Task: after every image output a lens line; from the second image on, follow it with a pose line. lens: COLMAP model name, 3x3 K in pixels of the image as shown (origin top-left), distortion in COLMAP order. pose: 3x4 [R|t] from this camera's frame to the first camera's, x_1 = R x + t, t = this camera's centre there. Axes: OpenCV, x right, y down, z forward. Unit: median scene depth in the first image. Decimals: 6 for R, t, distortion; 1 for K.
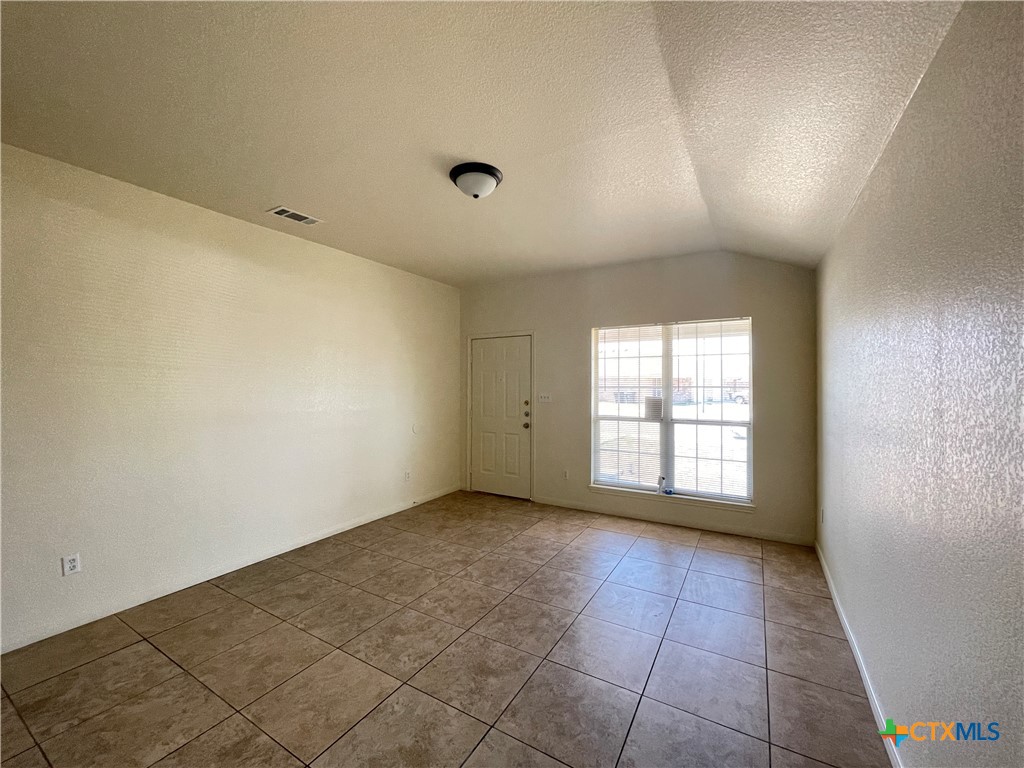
lens RADIAL K [[414.8, 0, 511.7], [0, 414.8, 380.2], [0, 0, 1]] dist [-0.000064, -0.000268]
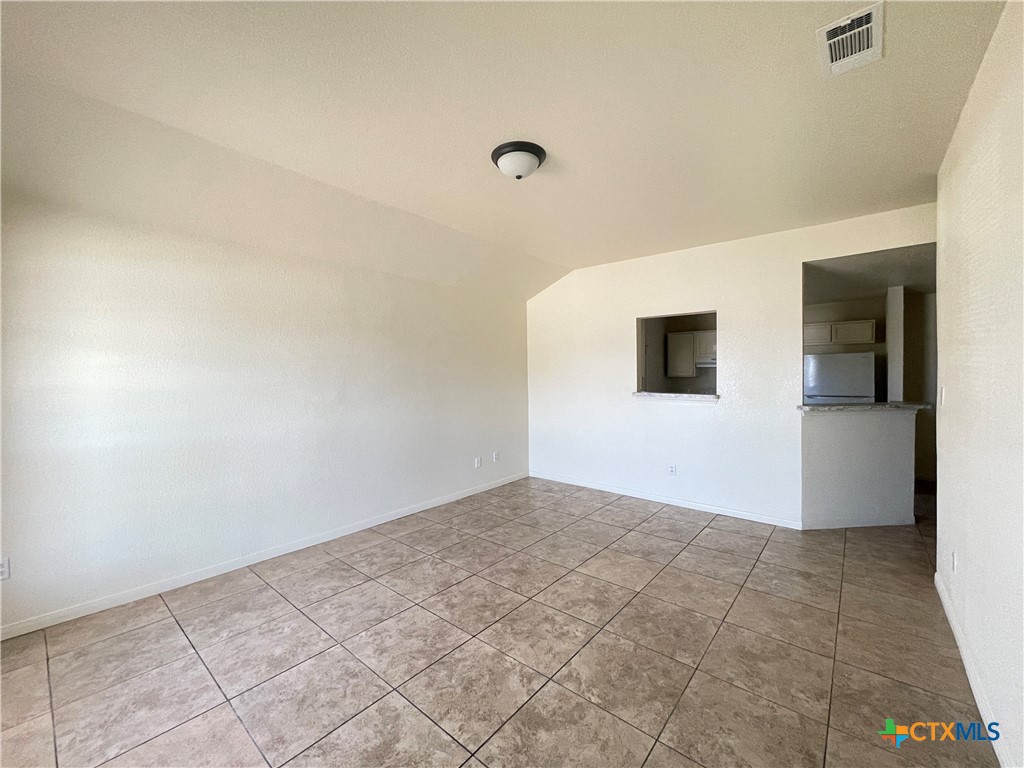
lens RADIAL K [[408.0, 0, 510.7], [0, 408.0, 381.5], [0, 0, 1]] dist [0.000063, -0.000027]
pose [[-0.985376, 0.004473, 0.170335, -0.212055], [0.005327, 0.999975, 0.004555, 0.027419], [-0.170311, 0.005396, -0.985376, 1.813483]]
